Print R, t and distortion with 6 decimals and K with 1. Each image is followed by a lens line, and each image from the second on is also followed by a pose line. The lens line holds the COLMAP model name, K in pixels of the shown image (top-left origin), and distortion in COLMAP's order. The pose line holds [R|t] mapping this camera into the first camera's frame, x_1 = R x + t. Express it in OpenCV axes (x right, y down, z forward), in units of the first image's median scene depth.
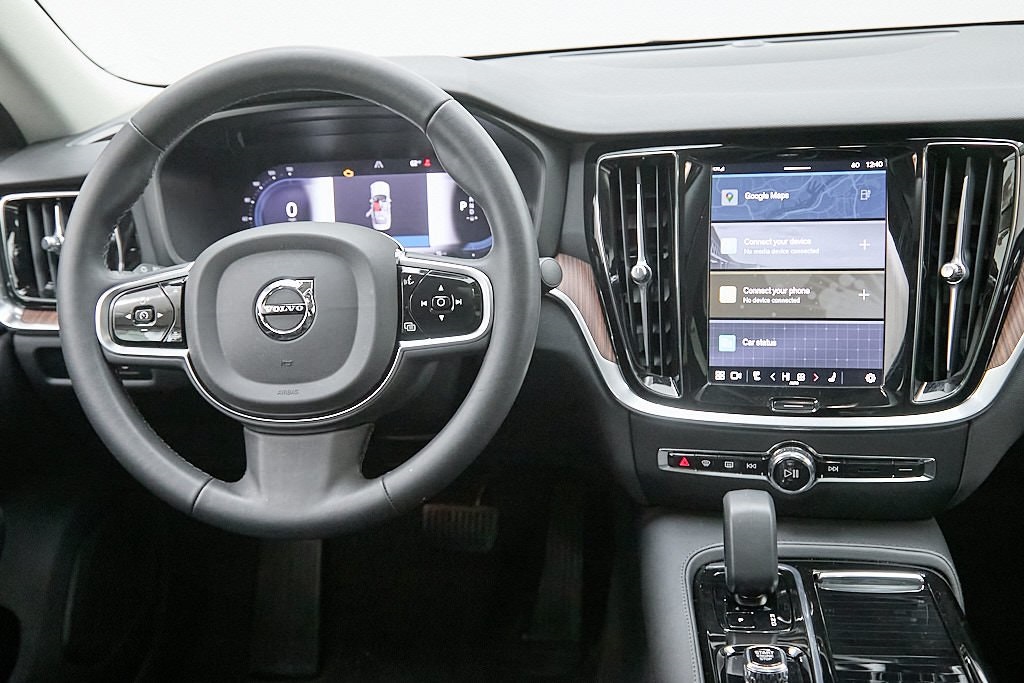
lens RADIAL K [[1170.6, 0, 517.4], [0, 1170.6, 343.0], [0, 0, 1]] dist [0.048016, 0.000000]
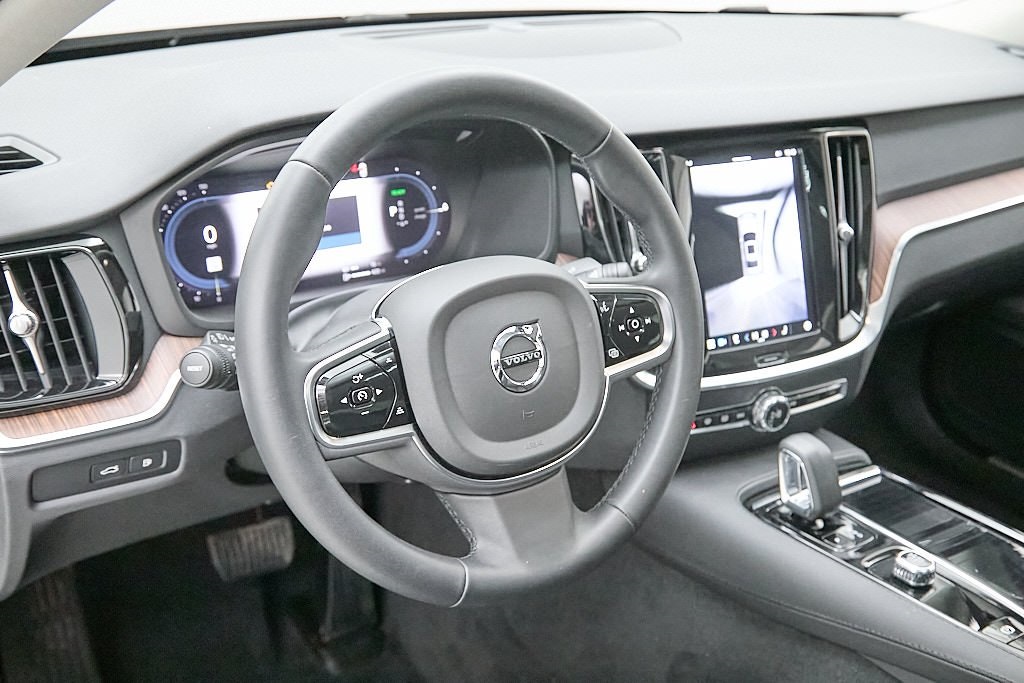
lens RADIAL K [[1170.6, 0, 488.3], [0, 1170.6, 343.0], [0, 0, 1]] dist [0.048016, 0.000000]
pose [[0.734254, -0.173593, 0.656305, -0.730237], [0.120142, 0.984722, 0.126048, -0.142588], [-0.668159, -0.013701, 0.743892, 0.289463]]
